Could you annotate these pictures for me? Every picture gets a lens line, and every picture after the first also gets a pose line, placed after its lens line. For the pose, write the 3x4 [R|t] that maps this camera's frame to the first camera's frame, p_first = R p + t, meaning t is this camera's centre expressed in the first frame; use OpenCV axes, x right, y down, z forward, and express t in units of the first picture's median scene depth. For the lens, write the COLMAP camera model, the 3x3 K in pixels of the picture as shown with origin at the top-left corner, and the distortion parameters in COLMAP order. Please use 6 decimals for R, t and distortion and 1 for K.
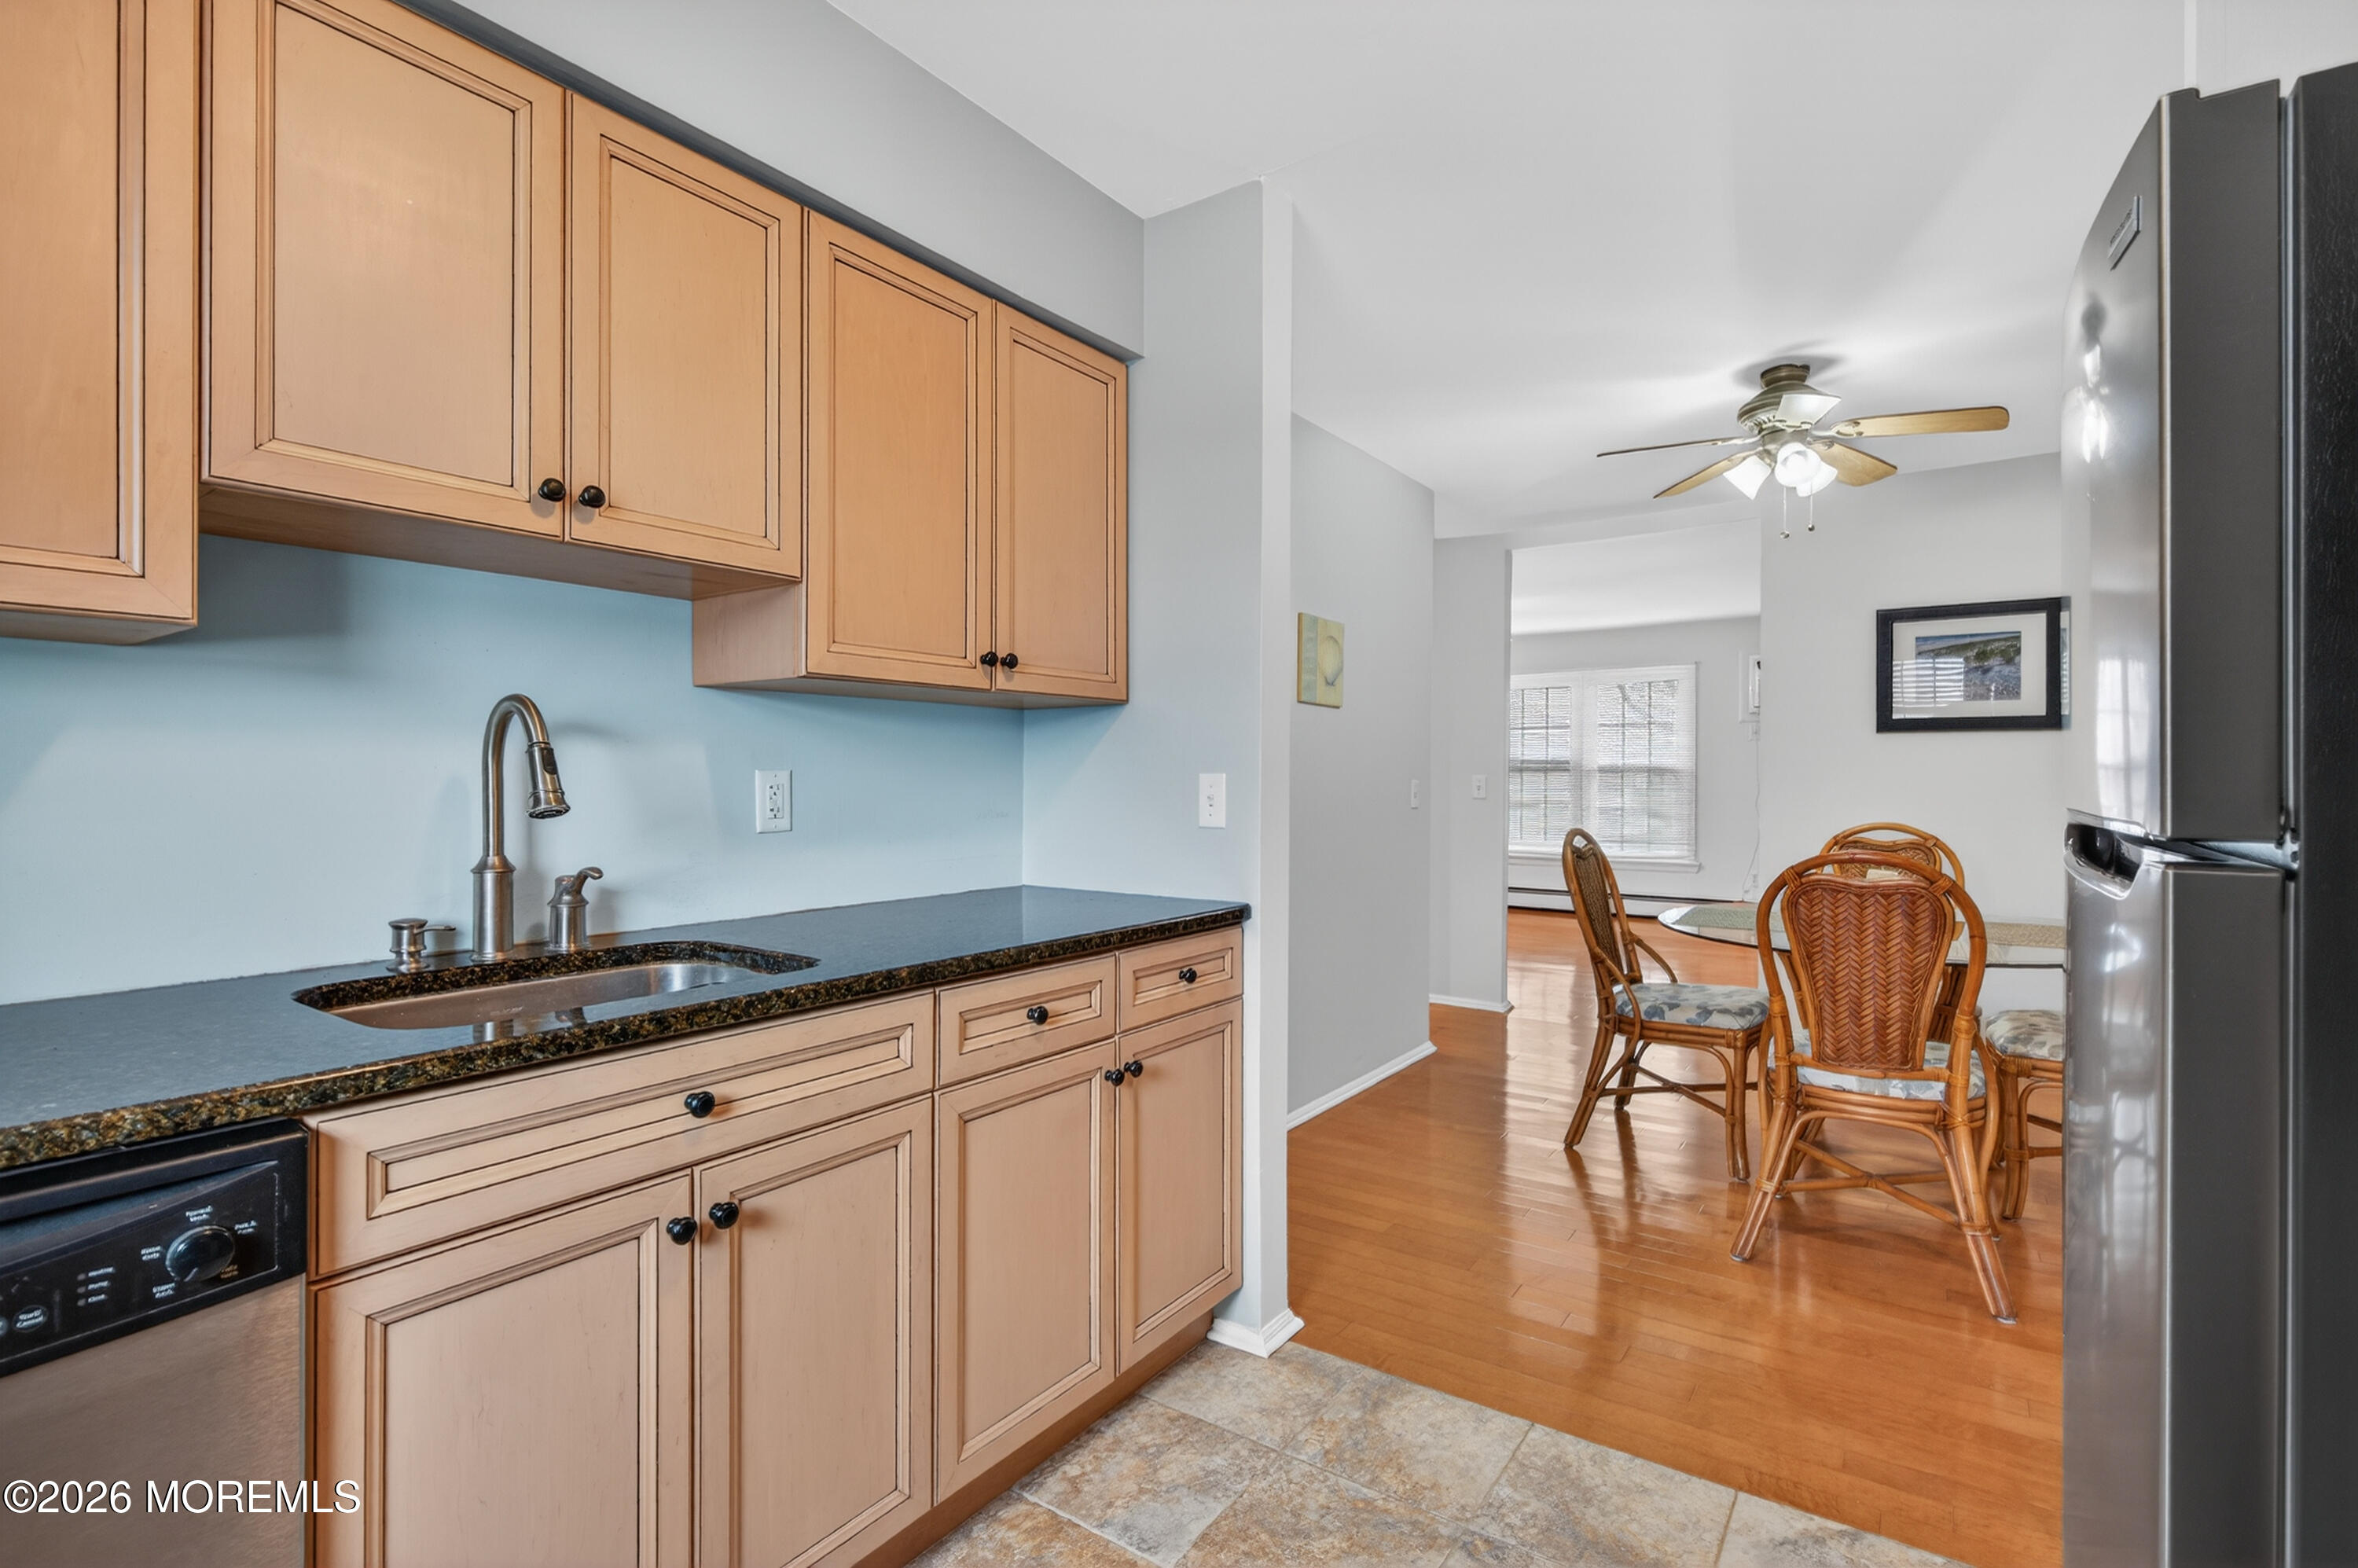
lens RADIAL K [[1089.0, 0, 1179.0], [0, 1089.0, 784.0], [0, 0, 1]] dist [-0.001181, -0.000132]
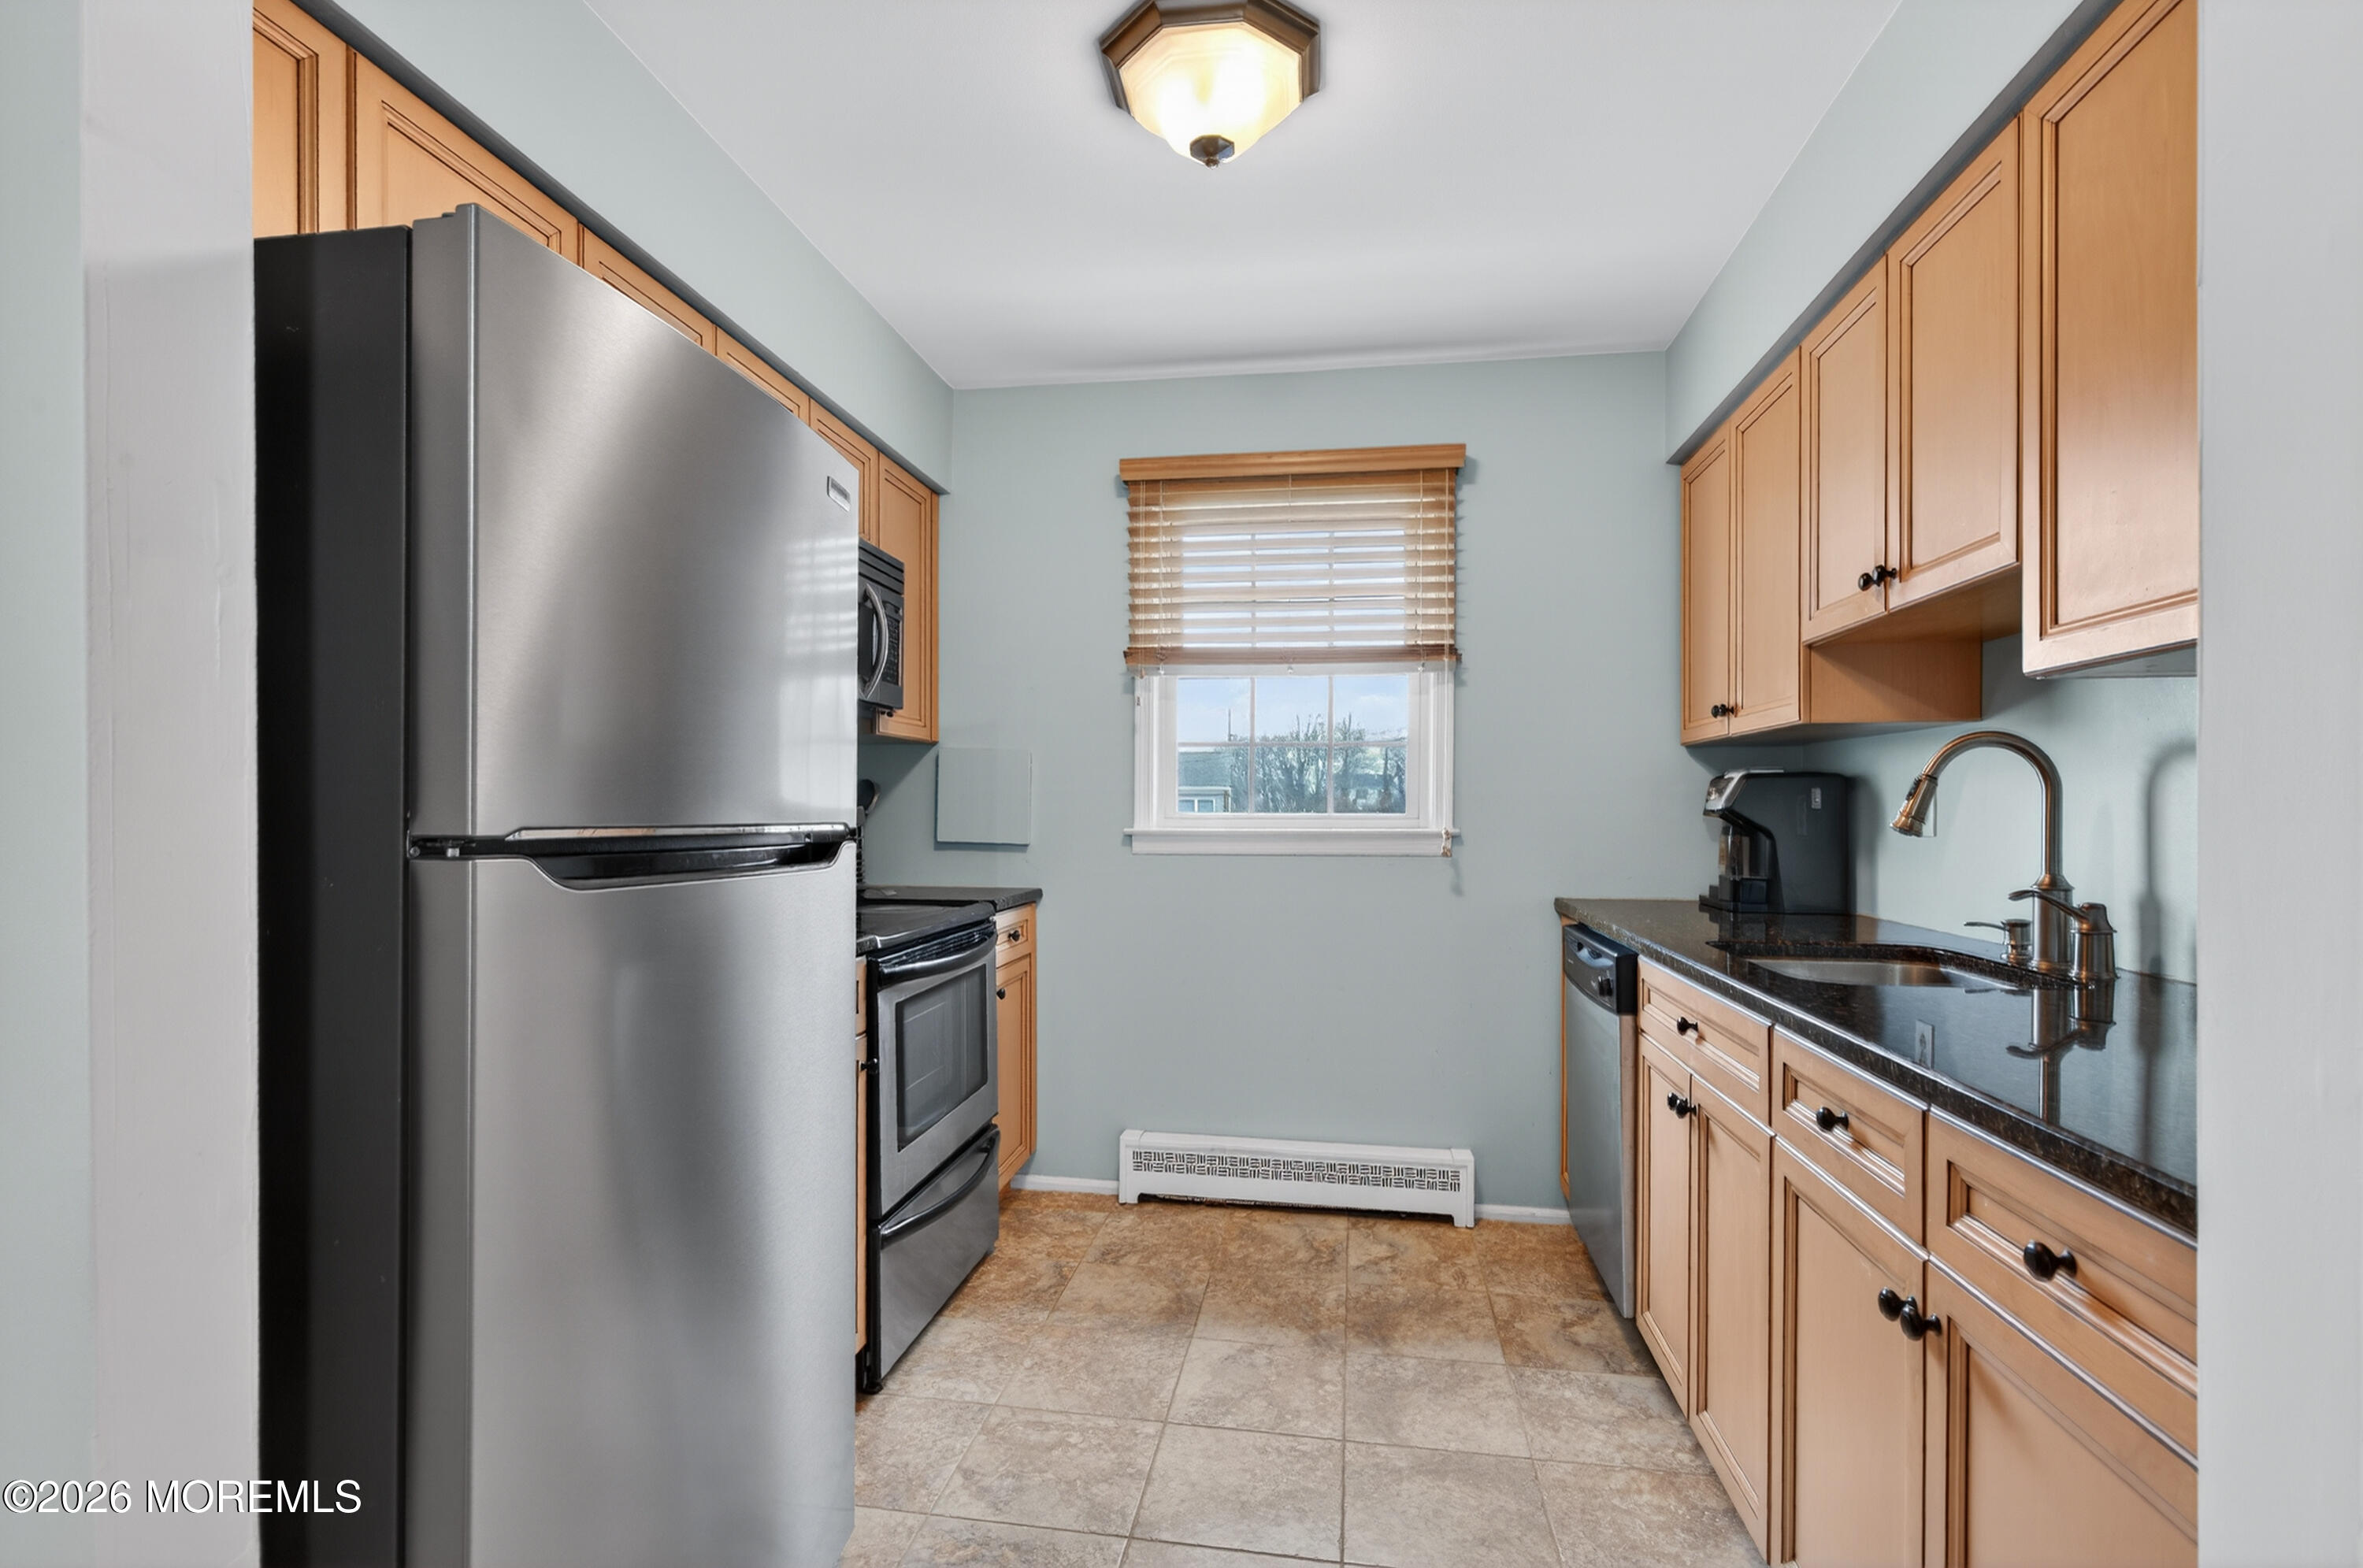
lens RADIAL K [[1105.2, 0, 1177.0], [0, 1105.2, 817.5], [0, 0, 1]] dist [-0.000454, -0.000598]
pose [[-0.896664, -0.000058, -0.442711, 0.406898], [-0.006070, 0.999908, 0.012163, 0.000238], [0.442669, 0.013593, -0.896582, 0.995740]]
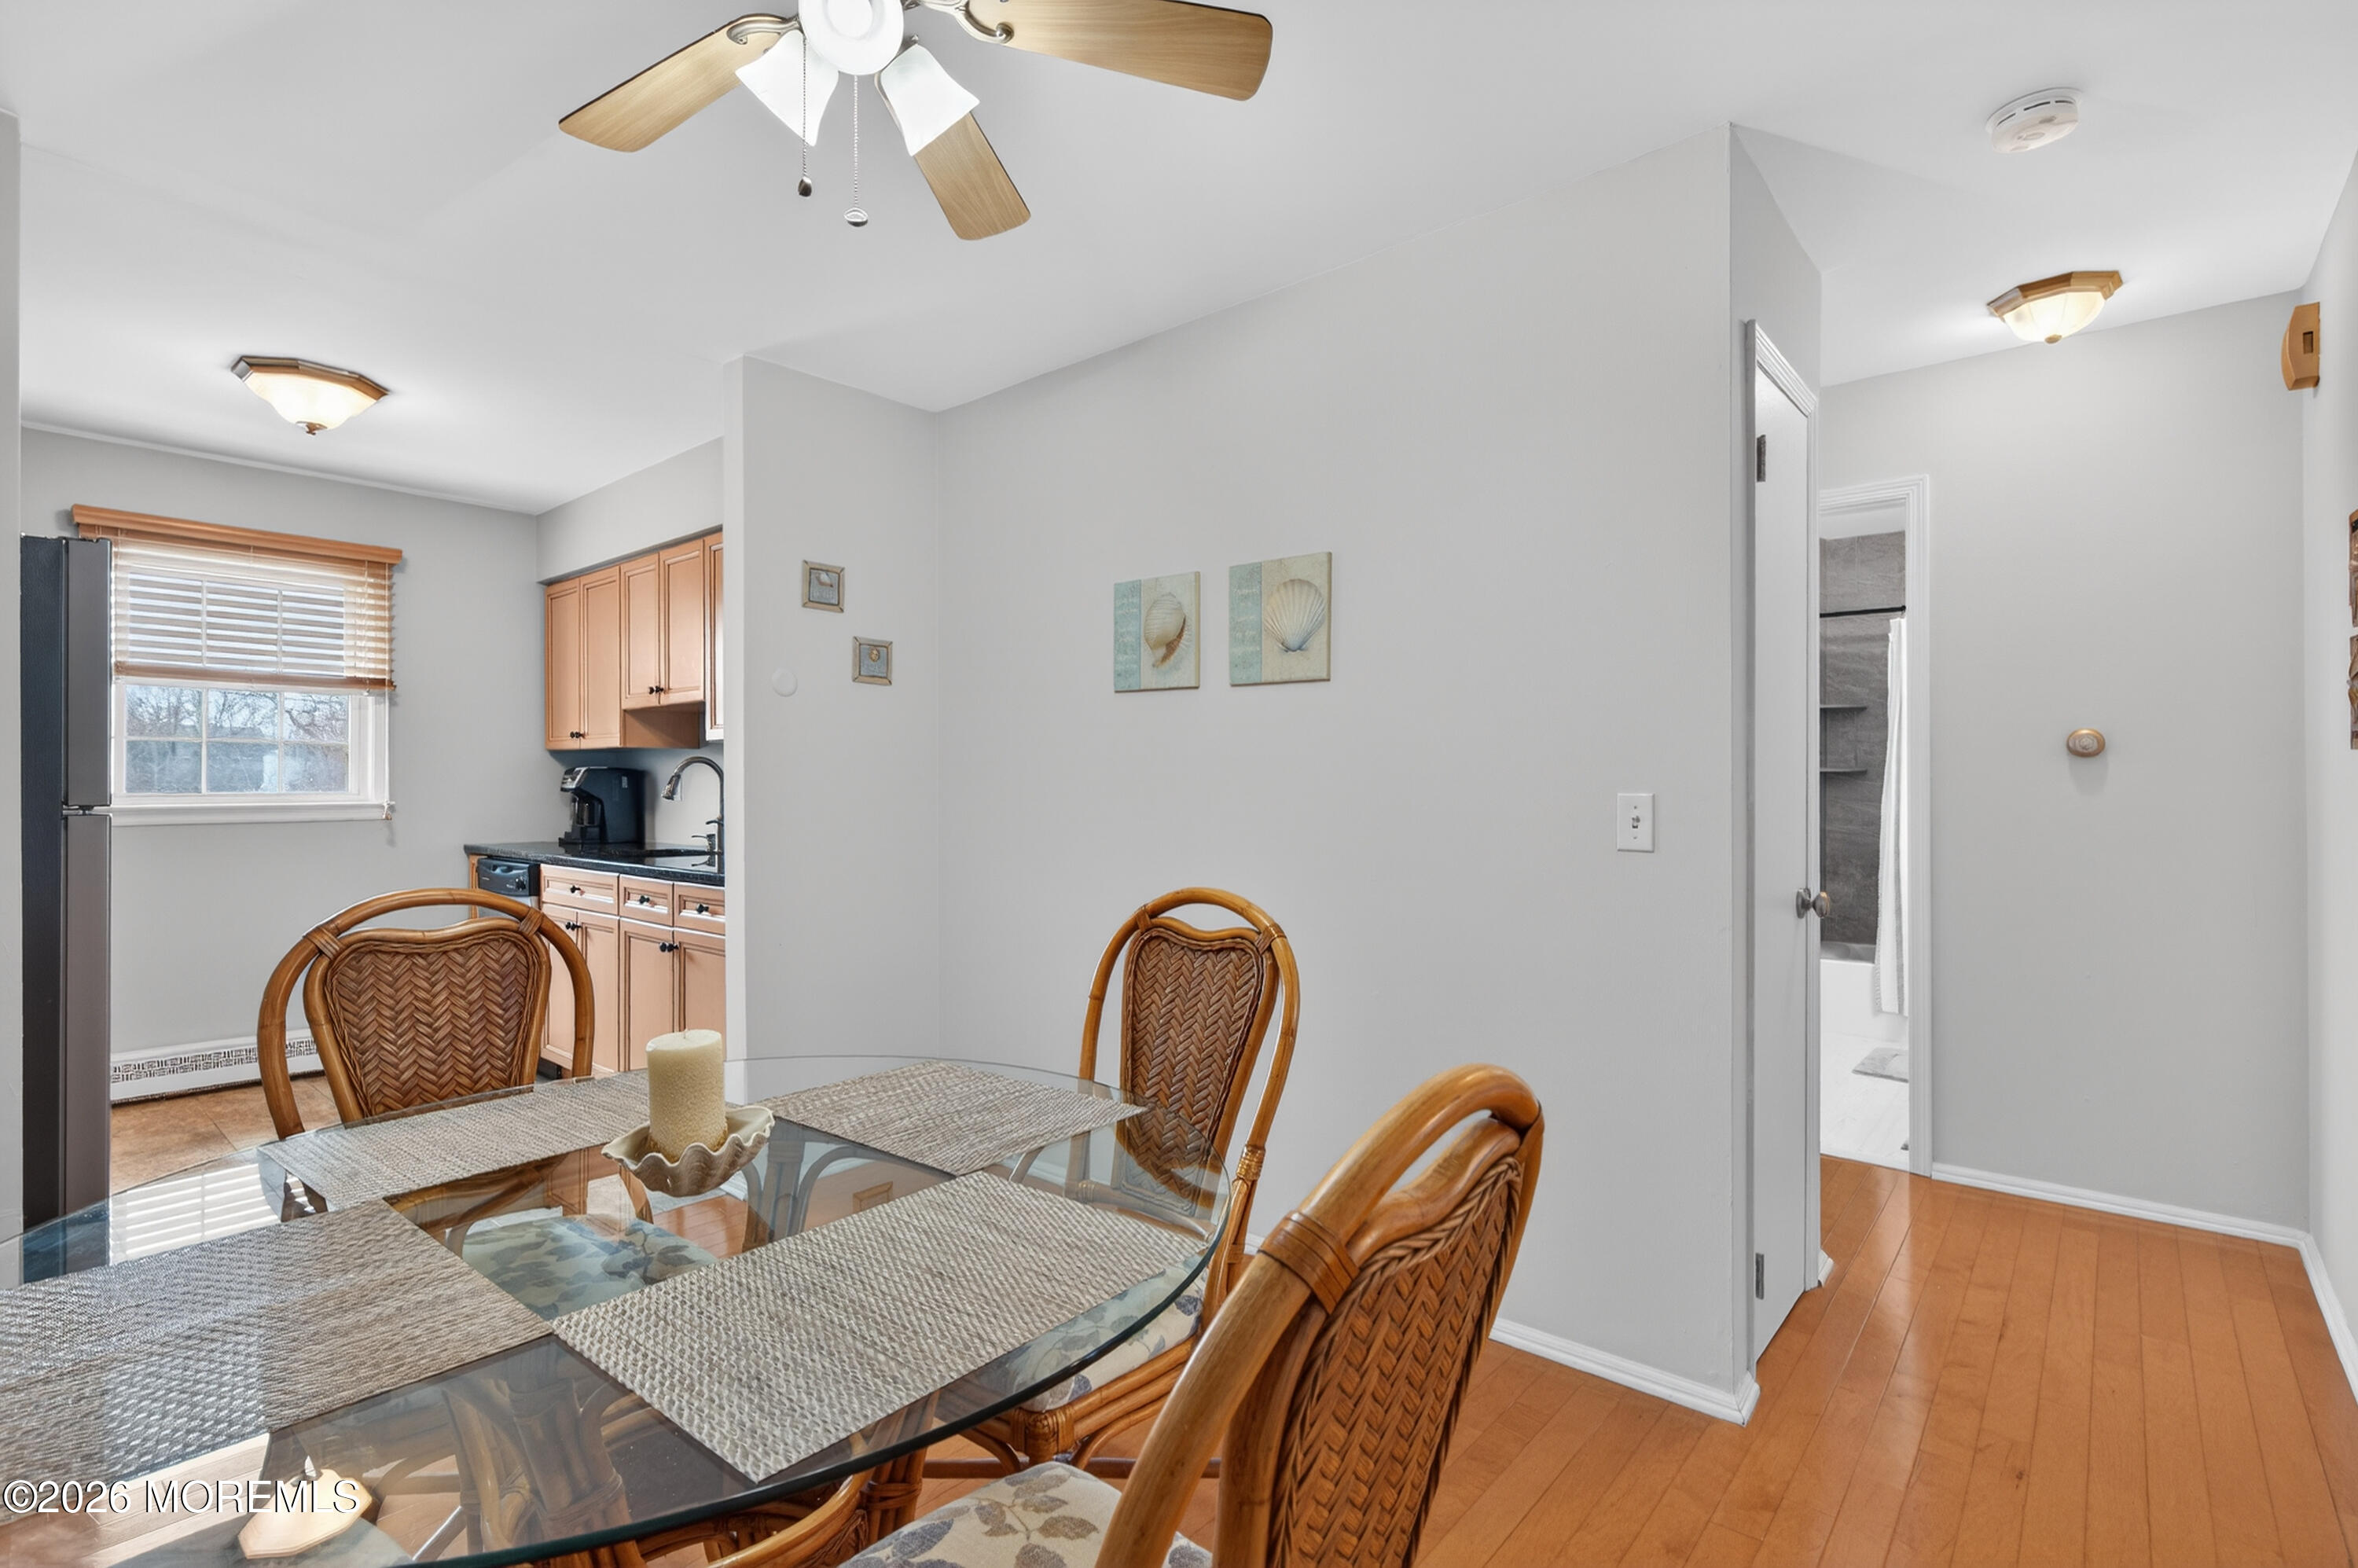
lens RADIAL K [[1089.0, 0, 1179.0], [0, 1089.0, 784.0], [0, 0, 1]] dist [-0.001181, -0.000132]
pose [[-0.093076, -0.002561, -0.995656, 1.250562], [-0.006171, 0.999979, -0.001995, -0.007832], [0.995640, 0.005959, -0.093090, 1.495524]]
